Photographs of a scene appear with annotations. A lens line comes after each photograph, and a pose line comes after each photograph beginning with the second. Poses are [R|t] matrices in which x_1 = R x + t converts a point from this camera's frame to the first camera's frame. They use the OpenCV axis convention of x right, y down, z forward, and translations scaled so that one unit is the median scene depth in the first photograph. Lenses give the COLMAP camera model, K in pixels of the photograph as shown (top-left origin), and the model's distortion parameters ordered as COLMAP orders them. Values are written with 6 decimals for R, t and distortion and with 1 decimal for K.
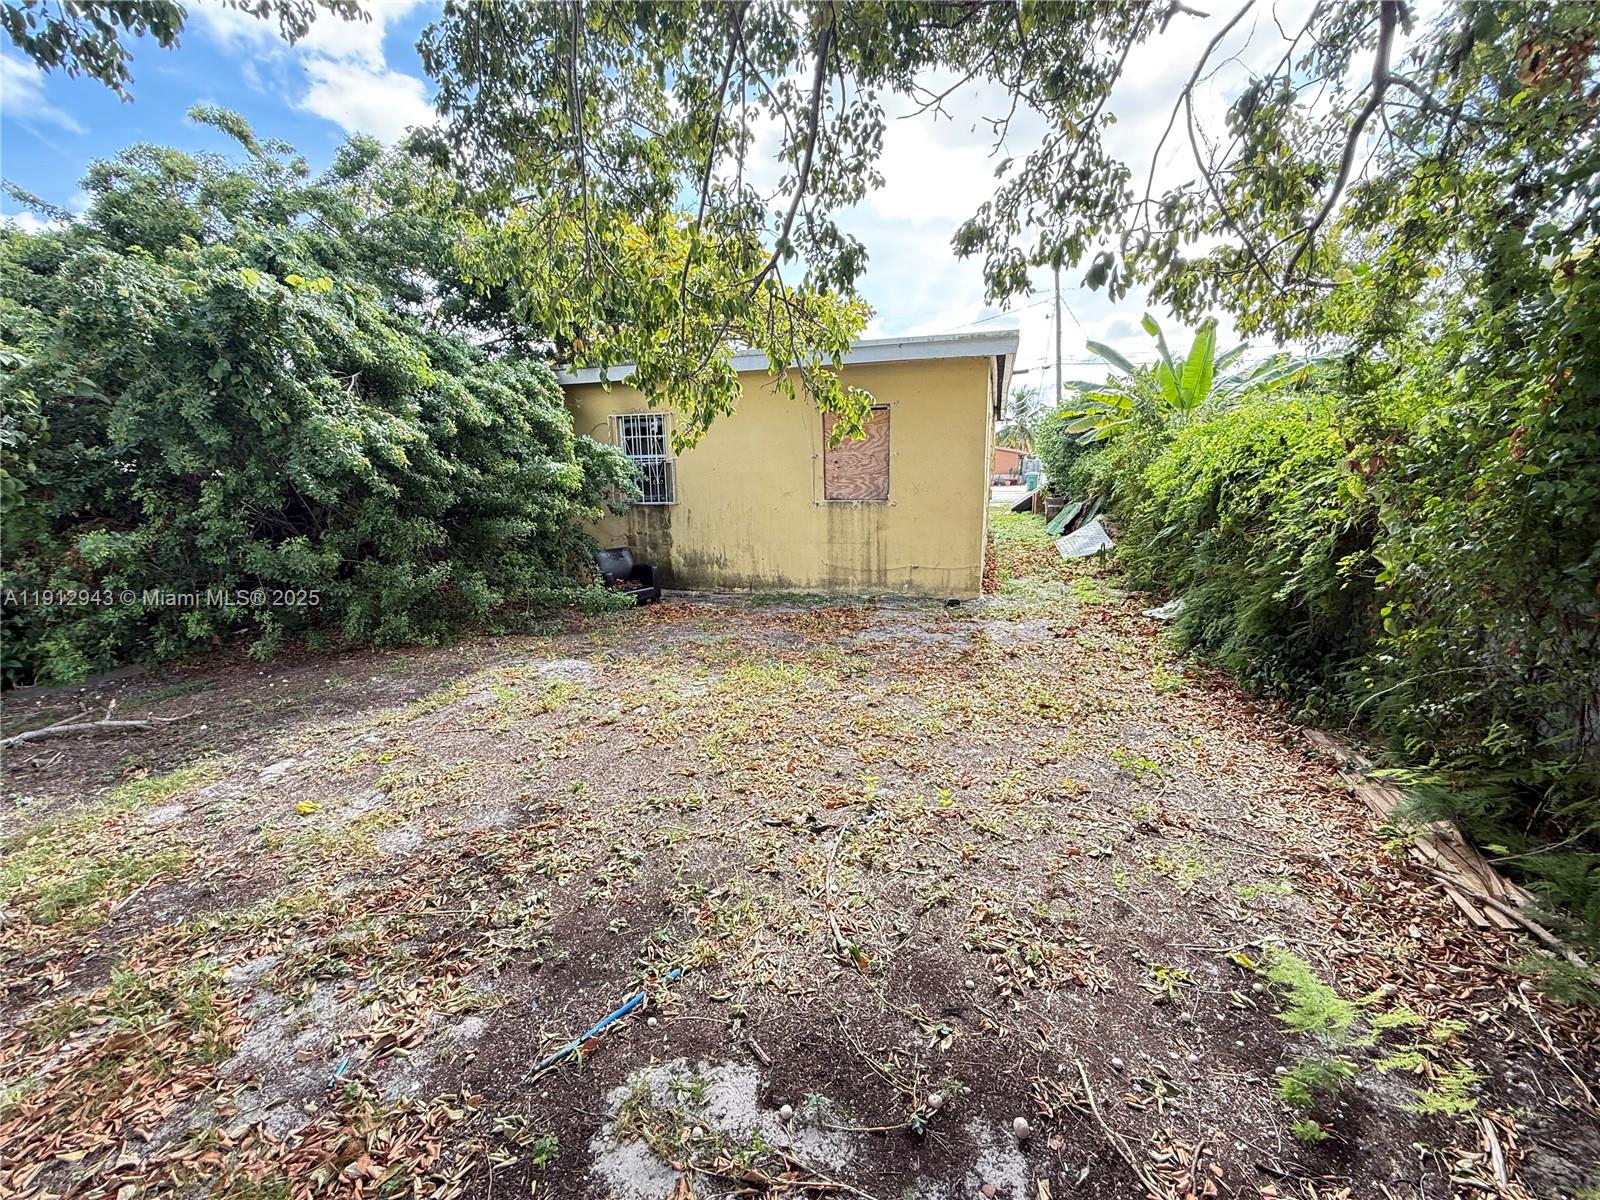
lens RADIAL K [[636.1, 0, 796.9], [0, 636.1, 600.8], [0, 0, 1]] dist [0.001013, -0.000102]
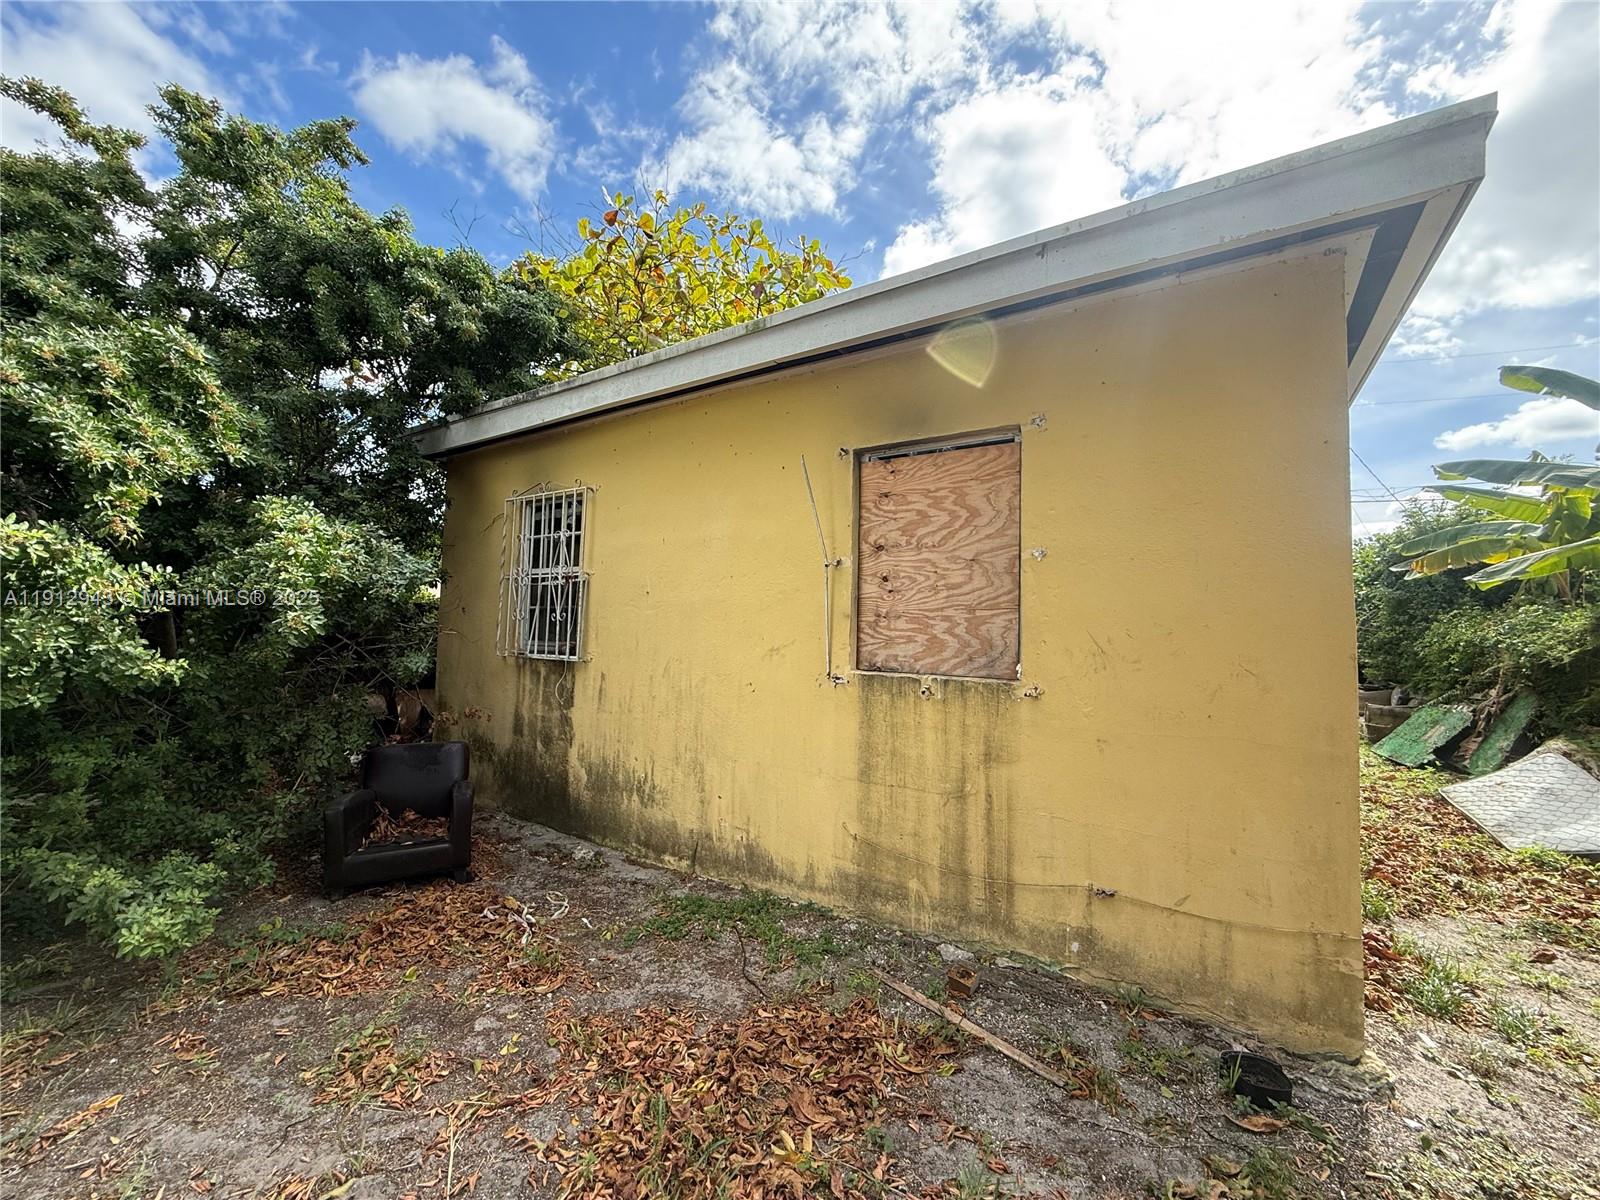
lens RADIAL K [[636.1, 0, 803.1], [0, 636.1, 596.6], [0, 0, 1]] dist [0.001013, -0.000102]
pose [[0.962719, 0.029191, -0.268925, 0.111155], [-0.098513, 0.963725, -0.248053, -0.093943], [0.251928, 0.265298, 0.930671, 0.567314]]
